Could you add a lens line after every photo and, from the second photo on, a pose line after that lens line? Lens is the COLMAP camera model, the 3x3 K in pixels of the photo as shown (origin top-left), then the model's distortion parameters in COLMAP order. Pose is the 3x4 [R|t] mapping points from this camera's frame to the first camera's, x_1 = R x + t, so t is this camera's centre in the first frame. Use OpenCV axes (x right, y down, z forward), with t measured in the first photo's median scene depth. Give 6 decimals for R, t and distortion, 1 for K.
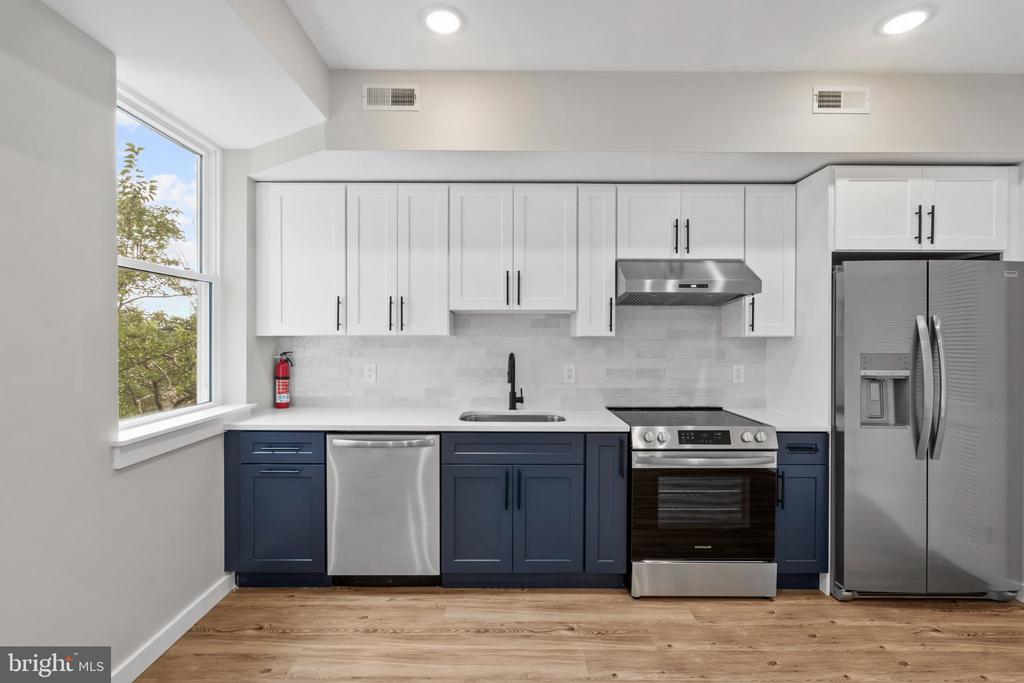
lens RADIAL K [[473.7, 0, 514.3], [0, 473.7, 341.1], [0, 0, 1]] dist [-0.005101, -0.000108]
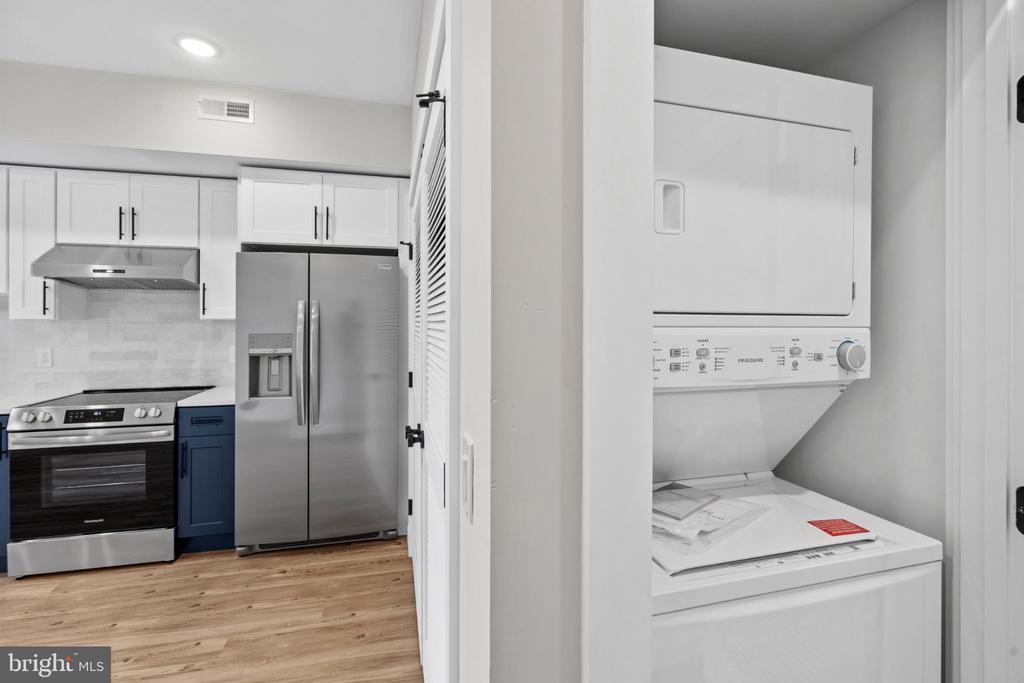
lens RADIAL K [[465.3, 0, 539.7], [0, 465.3, 321.9], [0, 0, 1]] dist [-0.002854, -0.000172]
pose [[0.966127, -0.003189, 0.258048, 1.071957], [0.005103, 0.999964, -0.006748, 0.007877], [-0.258017, 0.007836, 0.966109, -0.243456]]
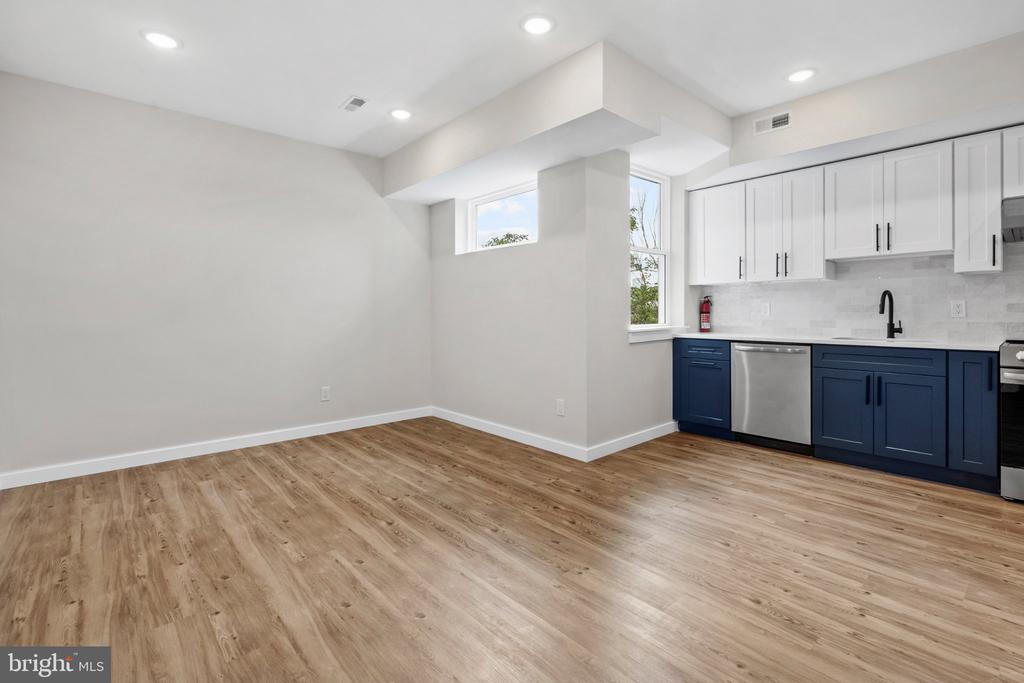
lens RADIAL K [[478.8, 0, 510.9], [0, 478.8, 314.4], [0, 0, 1]] dist [-0.002176, 0.000389]
pose [[0.658952, -0.001720, -0.752183, 0.331817], [-0.000476, 0.999996, -0.002705, 0.106129], [0.752185, 0.002140, 0.658948, -0.630716]]
